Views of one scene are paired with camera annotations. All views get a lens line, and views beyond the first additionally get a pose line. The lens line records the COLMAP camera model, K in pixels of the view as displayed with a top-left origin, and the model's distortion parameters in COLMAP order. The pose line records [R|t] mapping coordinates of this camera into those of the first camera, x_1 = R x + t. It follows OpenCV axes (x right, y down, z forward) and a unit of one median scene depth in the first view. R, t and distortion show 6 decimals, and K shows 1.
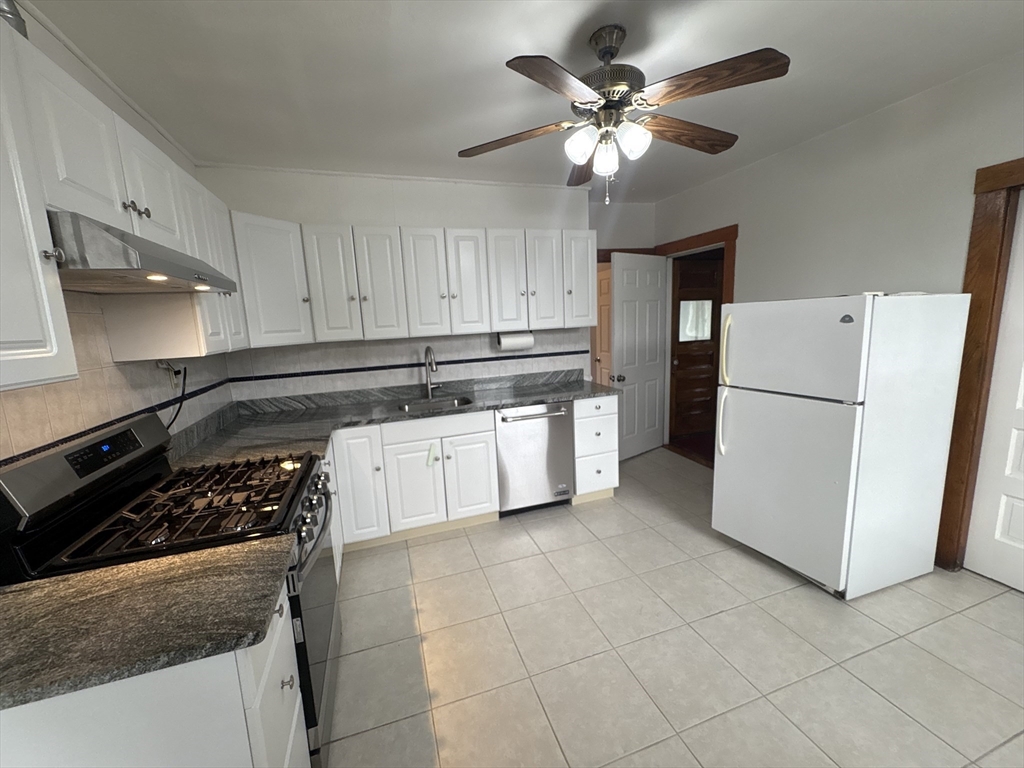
lens RADIAL K [[406.4, 0, 509.9], [0, 406.4, 384.8], [0, 0, 1]] dist [-0.000219, 0.000063]
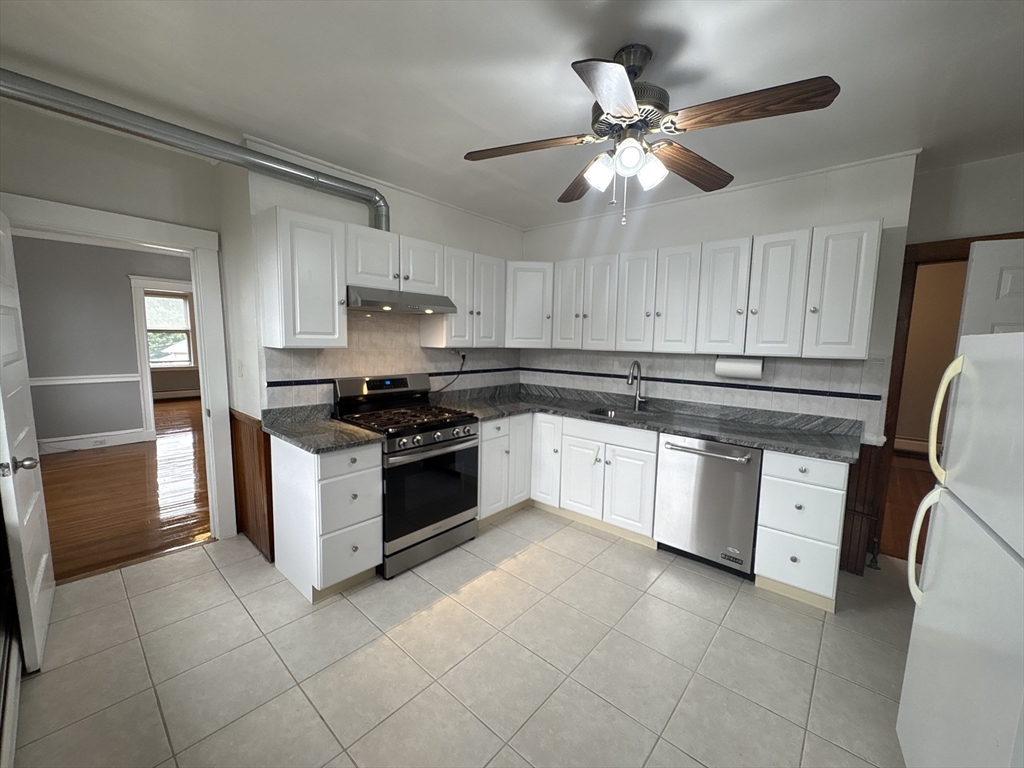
lens RADIAL K [[406.4, 0, 509.9], [0, 406.4, 384.8], [0, 0, 1]] dist [-0.000219, 0.000063]
pose [[0.500620, 0.154925, -0.851691, 0.574827], [-0.179906, 0.980994, 0.072697, -0.053899], [0.846767, 0.116831, 0.518977, 0.183148]]
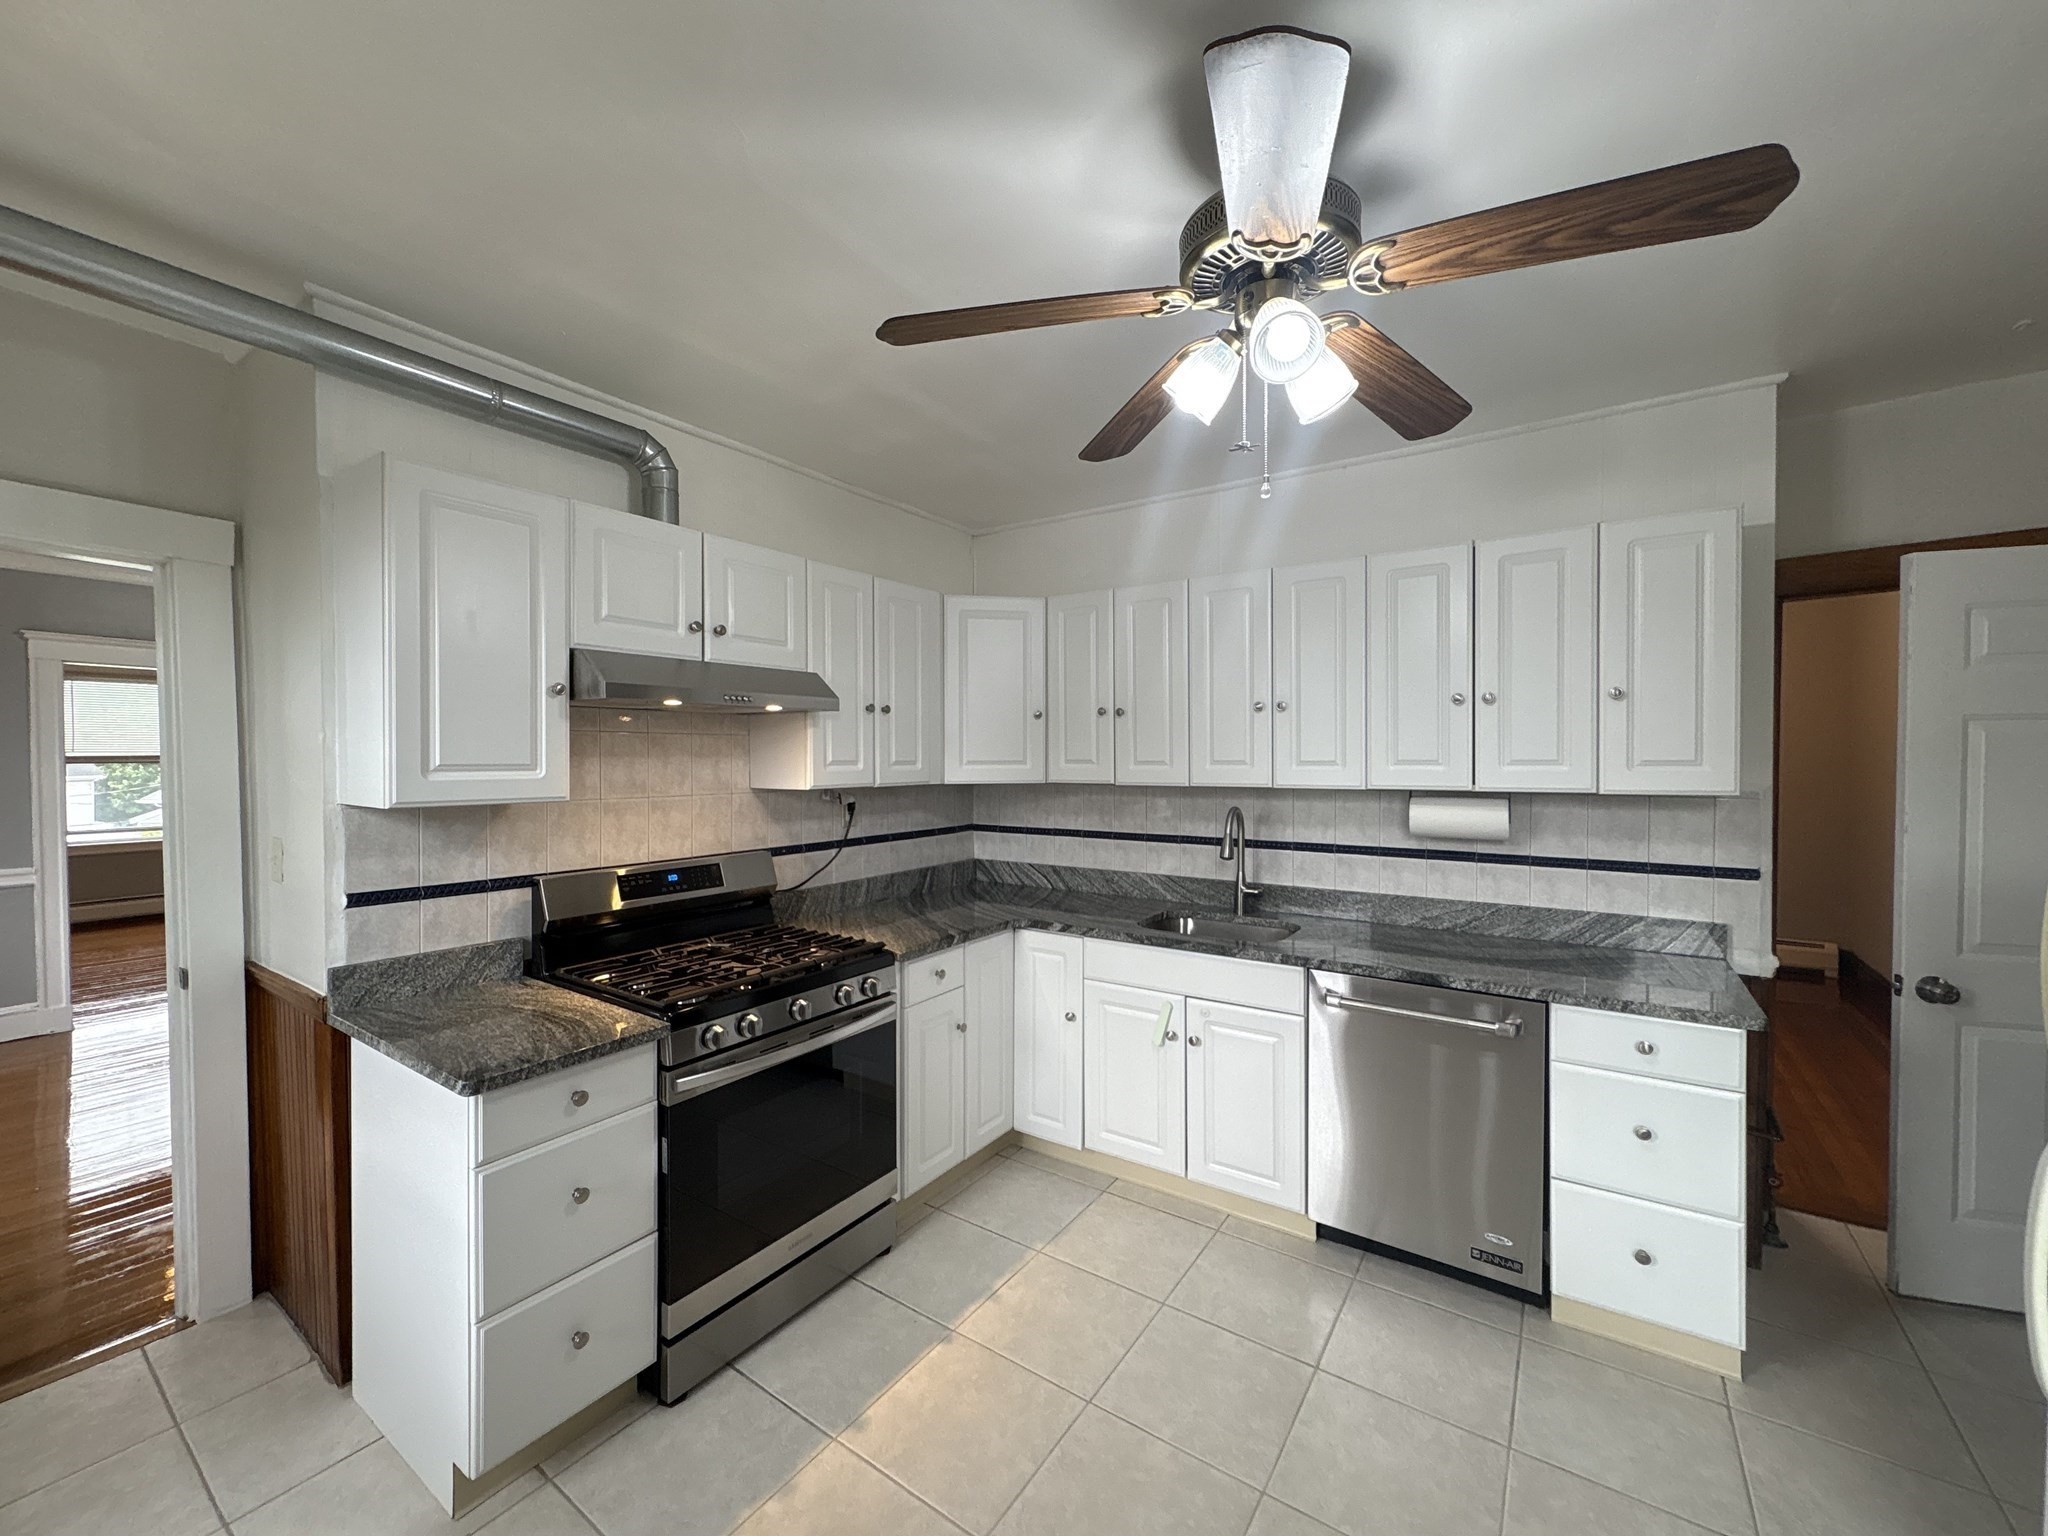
lens RADIAL K [[809.8, 0, 1020.5], [0, 809.8, 769.4], [0, 0, 1]] dist [0.001718, 0.000101]
pose [[0.601367, 0.060543, -0.796676, 0.438815], [-0.152714, 0.987451, -0.040234, -0.063308], [0.784242, 0.145859, 0.603066, 0.210153]]
